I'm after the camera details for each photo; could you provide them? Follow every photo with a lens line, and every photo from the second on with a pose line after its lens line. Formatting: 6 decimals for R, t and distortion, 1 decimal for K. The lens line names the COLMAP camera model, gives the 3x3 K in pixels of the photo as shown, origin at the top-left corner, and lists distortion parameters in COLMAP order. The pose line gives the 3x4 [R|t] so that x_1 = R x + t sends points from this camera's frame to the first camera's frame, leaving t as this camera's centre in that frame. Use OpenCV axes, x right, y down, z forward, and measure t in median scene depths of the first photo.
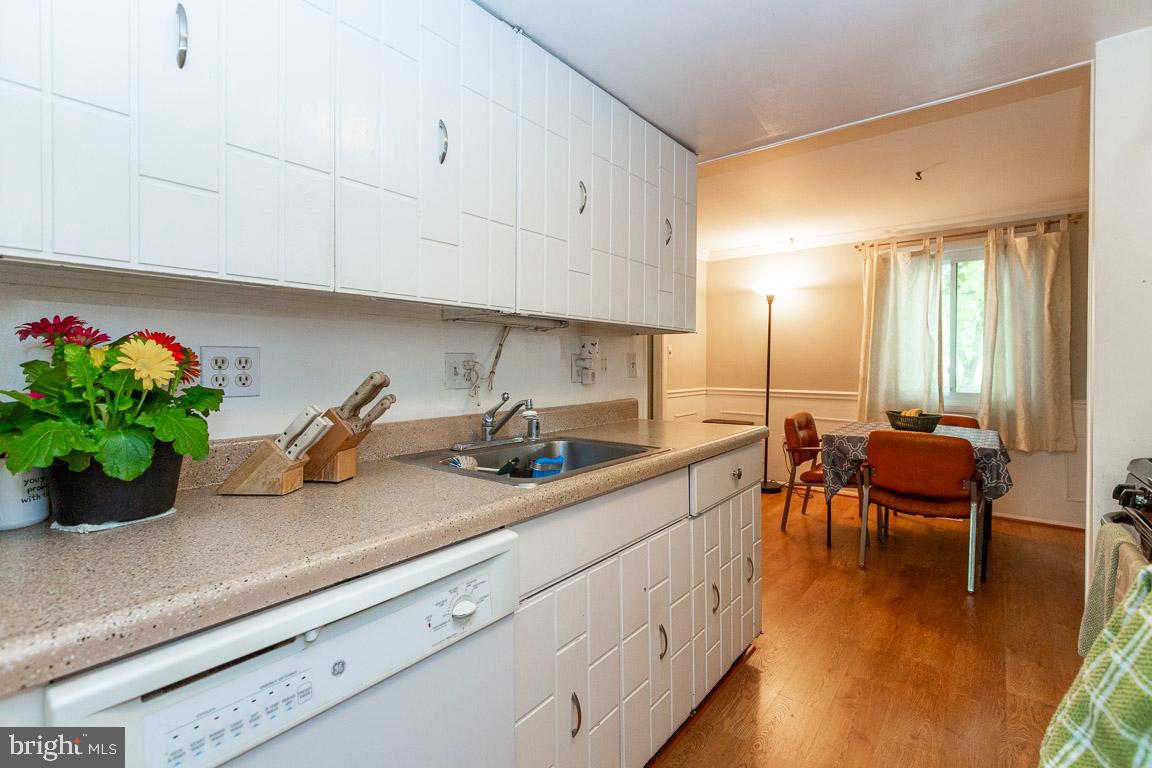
lens RADIAL K [[494.4, 0, 546.4], [0, 494.4, 372.7], [0, 0, 1]] dist [0.002597, 0.000132]
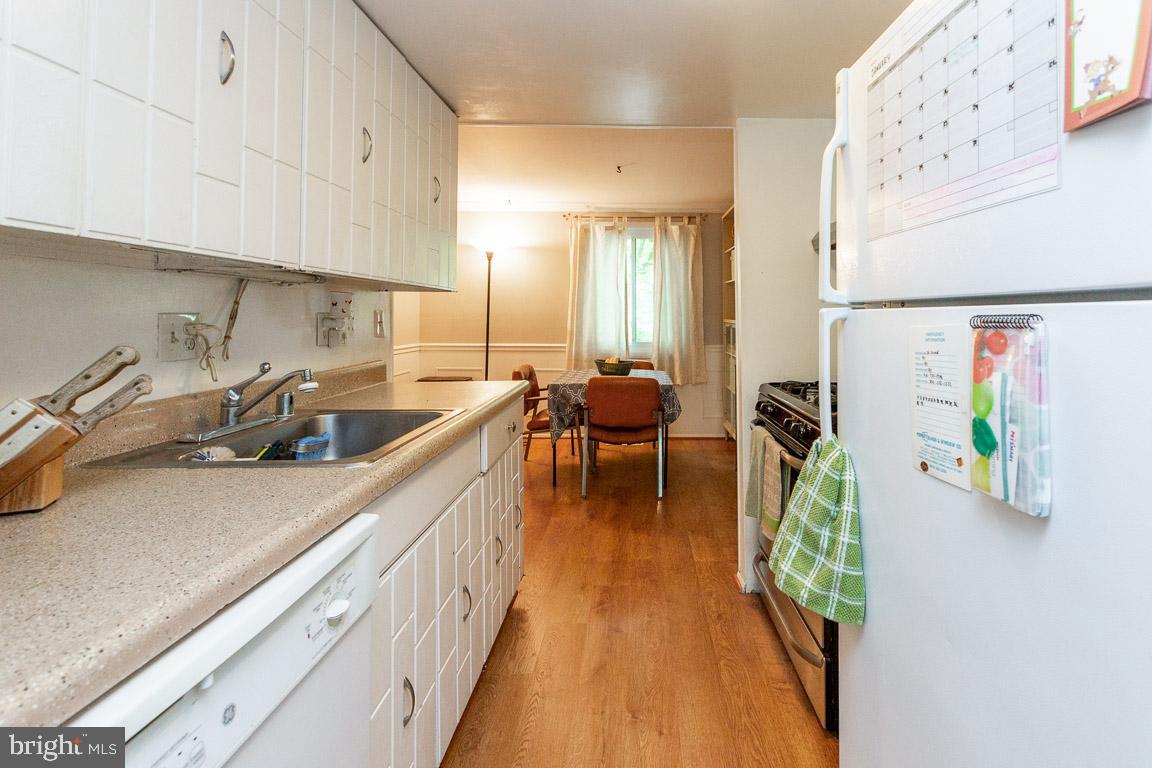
lens RADIAL K [[547.6, 0, 577.0], [0, 547.6, 306.5], [0, 0, 1]] dist [0.000686, -0.000268]
pose [[0.803406, 0.007031, 0.595390, -0.145914], [0.013574, 0.999454, -0.030119, -0.012927], [-0.595277, 0.032279, 0.802872, -0.027852]]
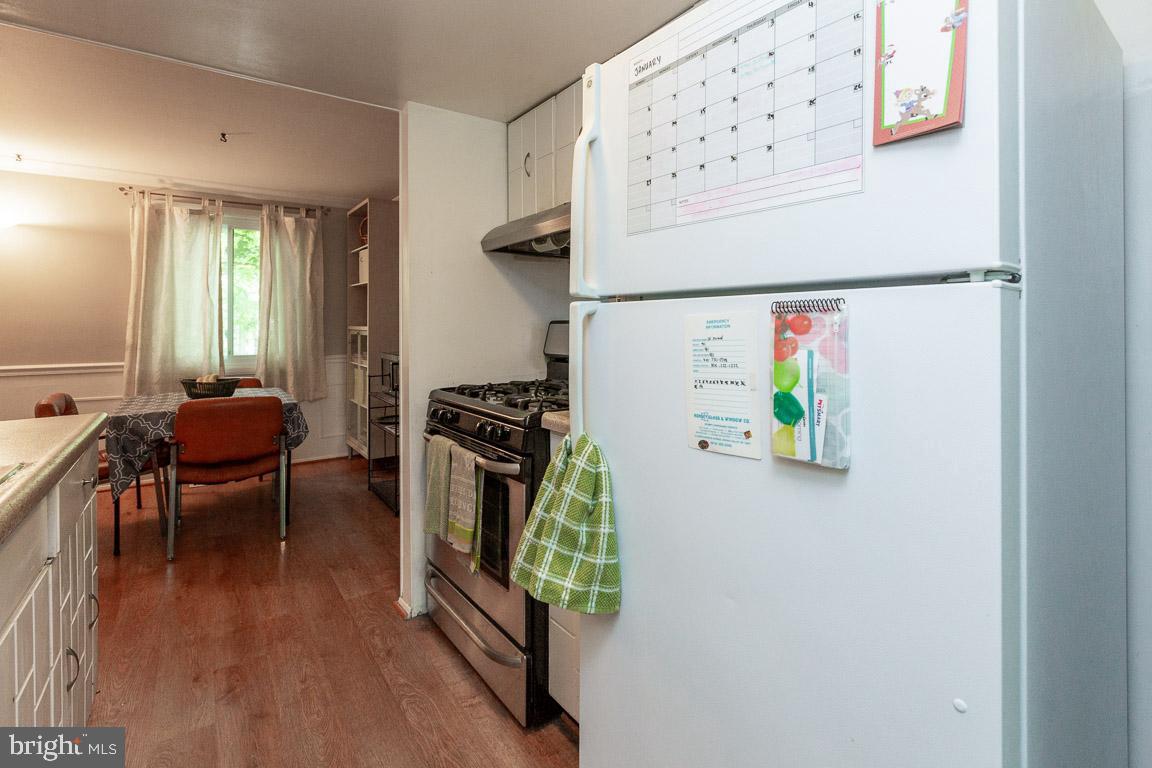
lens RADIAL K [[573.0, 0, 532.0], [0, 573.0, 321.9], [0, 0, 1]] dist [0.000411, 0.000093]
pose [[0.282141, 0.002194, 0.959370, -0.167142], [0.024388, 0.999658, -0.009459, -0.004096], [-0.959063, 0.026066, 0.281991, 0.096536]]
